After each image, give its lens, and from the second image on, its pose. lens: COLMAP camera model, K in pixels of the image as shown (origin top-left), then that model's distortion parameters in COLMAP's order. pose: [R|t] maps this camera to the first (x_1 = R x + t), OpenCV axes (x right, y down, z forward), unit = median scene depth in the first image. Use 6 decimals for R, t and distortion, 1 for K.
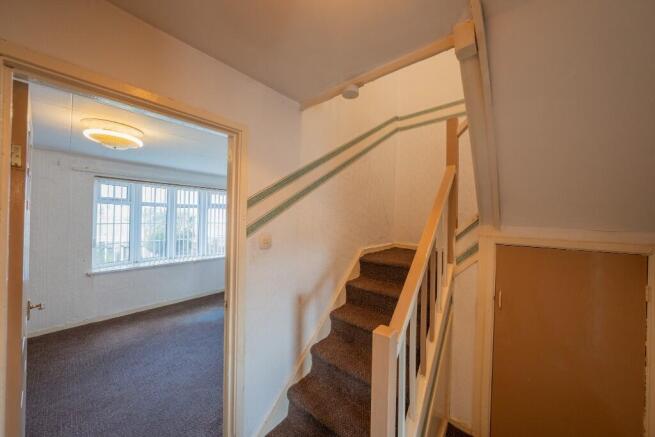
lens RADIAL K [[225.9, 0, 326.9], [0, 225.9, 211.4], [0, 0, 1]] dist [-0.013281, 0.000355]
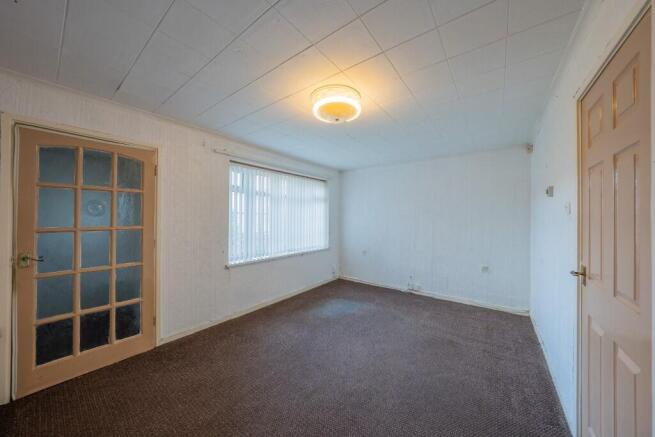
lens RADIAL K [[225.9, 0, 331.8], [0, 225.9, 212.7], [0, 0, 1]] dist [-0.013281, 0.000355]
pose [[0.998836, -0.015549, 0.045663, -0.657075], [0.015389, 0.999874, 0.003854, 0.060605], [-0.045717, -0.003147, 0.998949, 0.048755]]
